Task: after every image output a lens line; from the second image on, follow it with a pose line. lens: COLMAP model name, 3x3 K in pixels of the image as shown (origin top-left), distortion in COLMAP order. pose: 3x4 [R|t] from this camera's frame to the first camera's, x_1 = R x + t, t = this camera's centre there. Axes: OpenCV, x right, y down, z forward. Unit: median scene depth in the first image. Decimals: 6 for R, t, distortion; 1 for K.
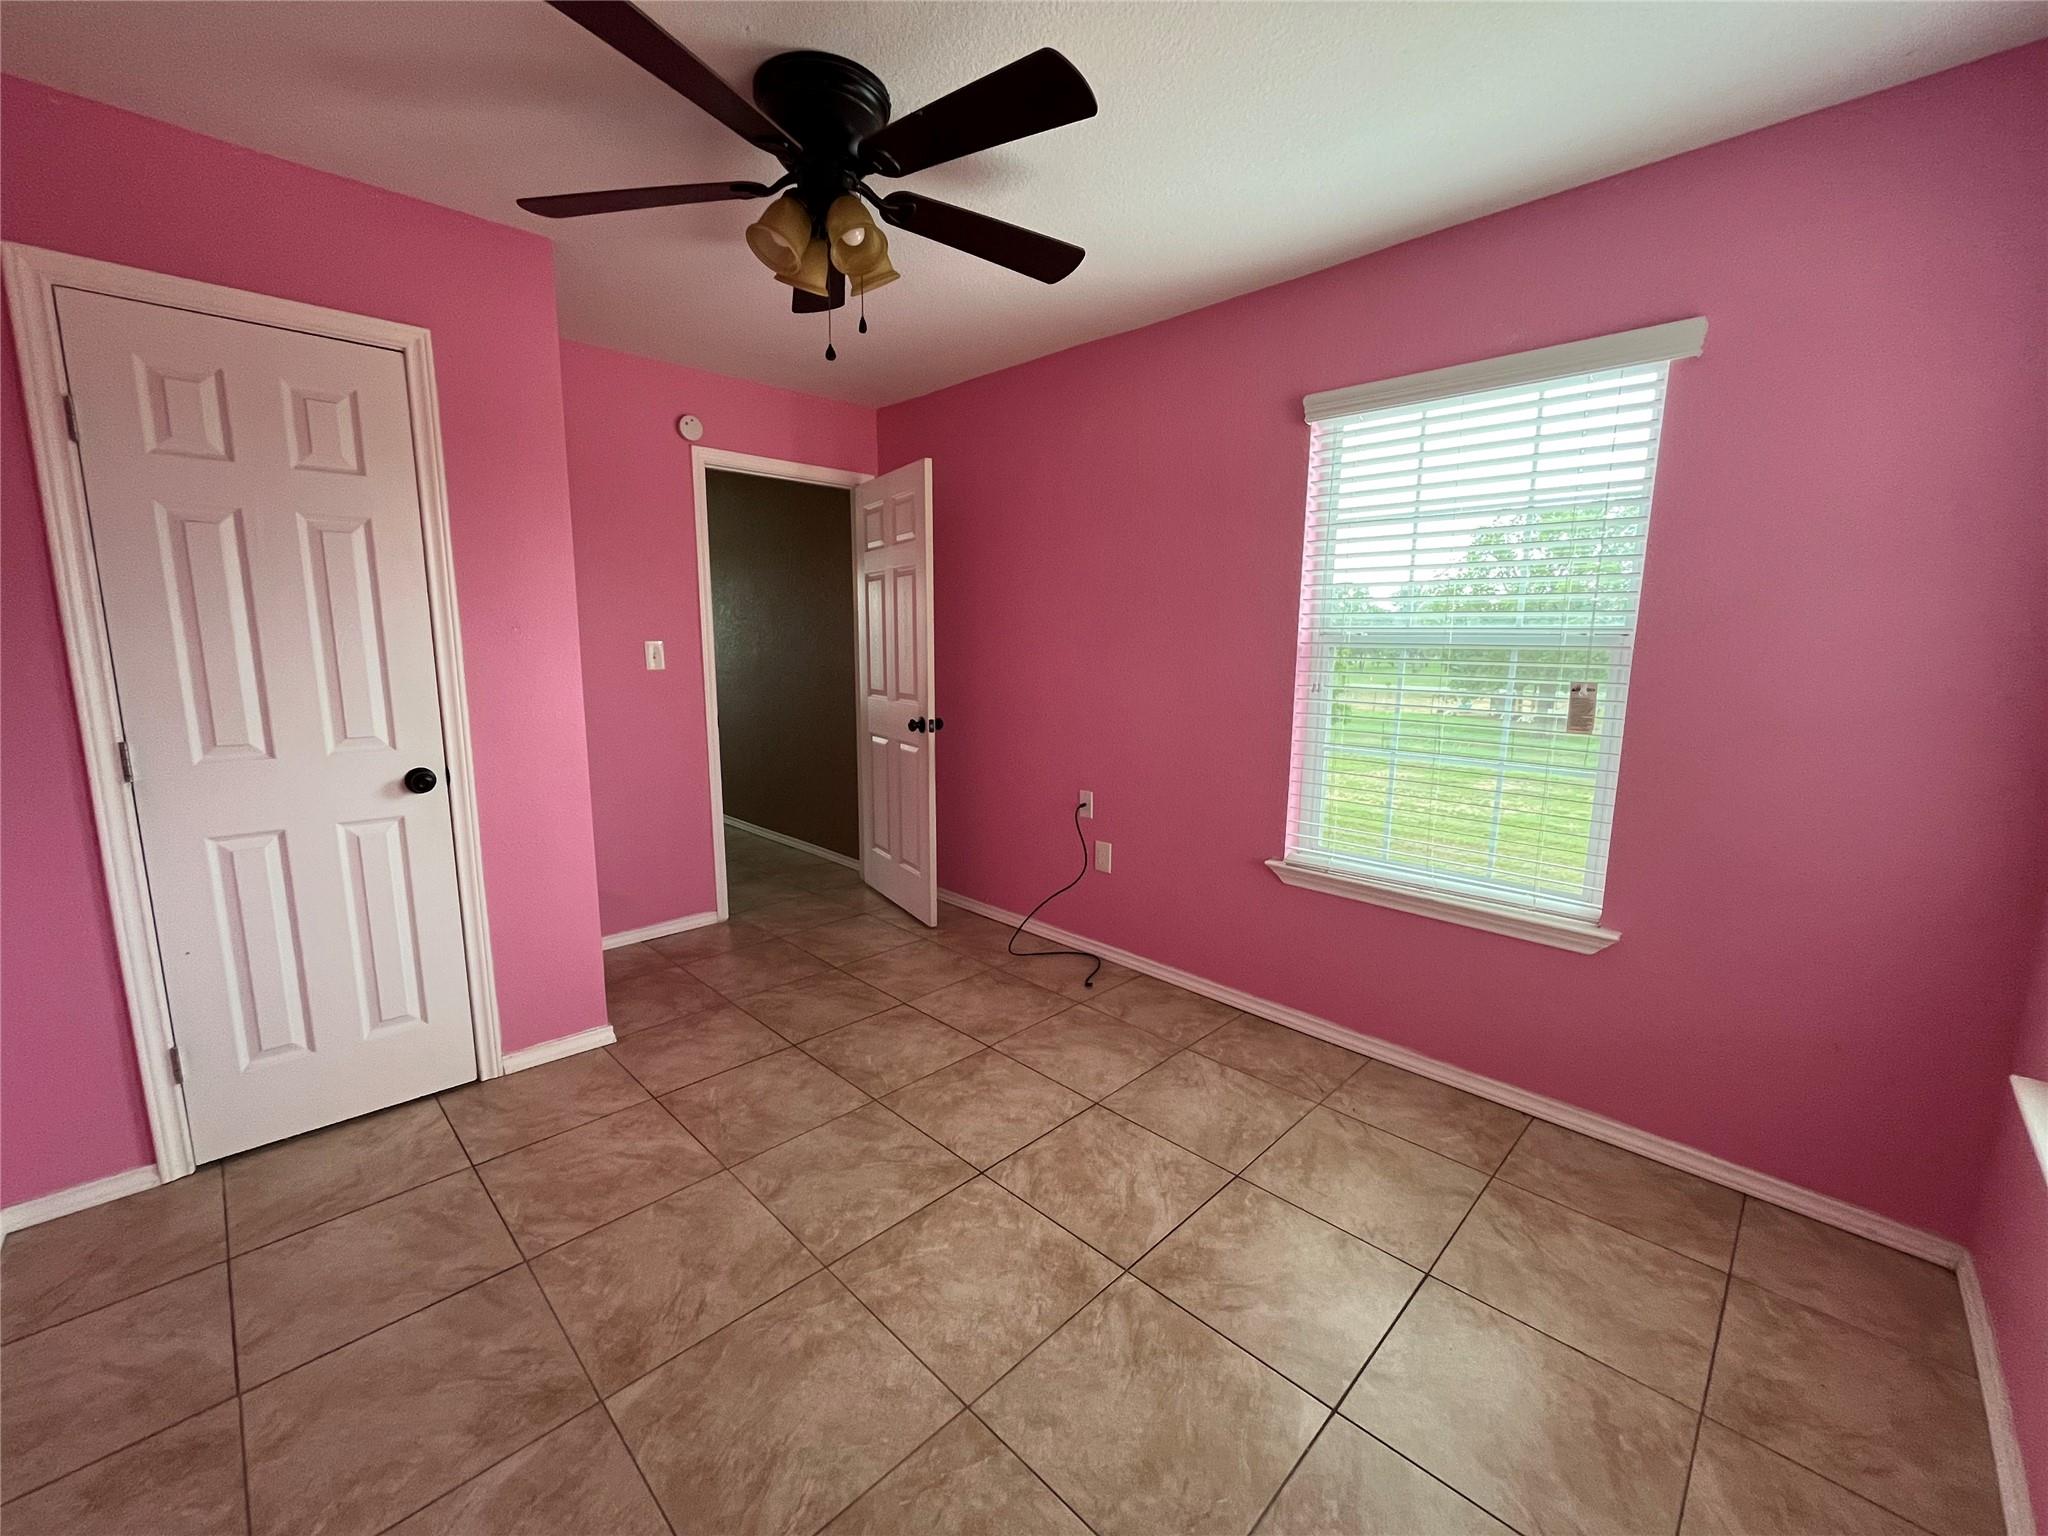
lens RADIAL K [[827.9, 0, 1015.1], [0, 827.9, 770.3], [0, 0, 1]] dist [-0.000382, -0.000319]
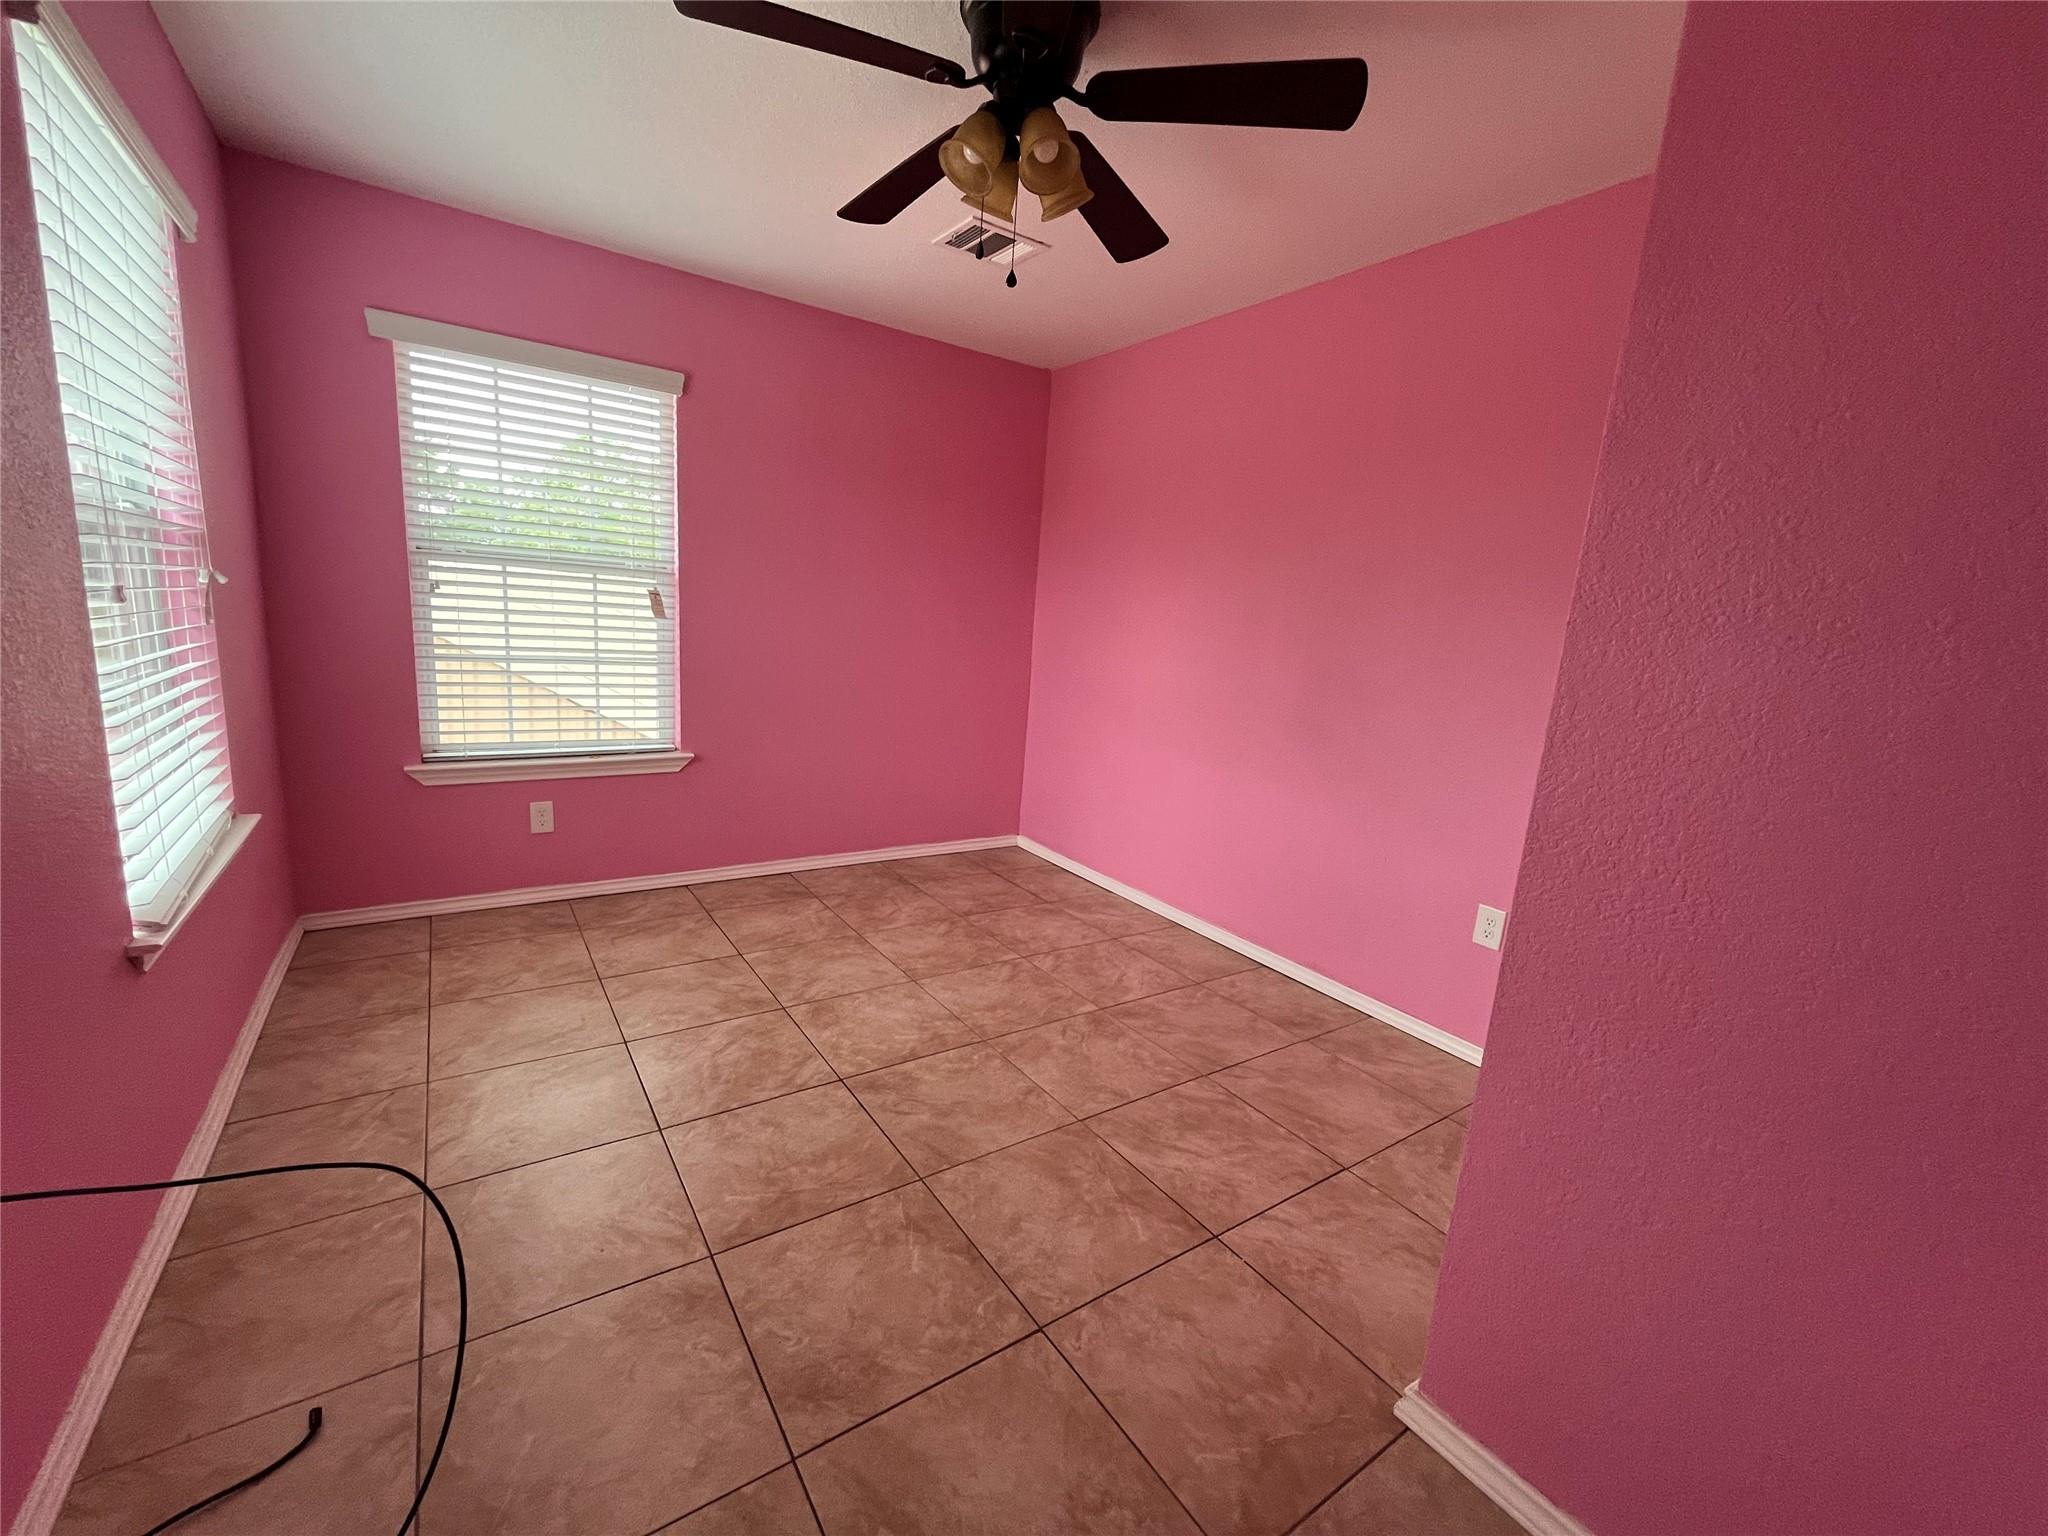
lens RADIAL K [[827.9, 0, 1019.8], [0, 827.9, 777.9], [0, 0, 1]] dist [-0.000382, -0.000319]
pose [[-0.980938, -0.105962, 0.162887, -0.409684], [-0.043515, 0.936737, 0.347319, -0.262974], [-0.189385, 0.333610, -0.923492, 1.863965]]
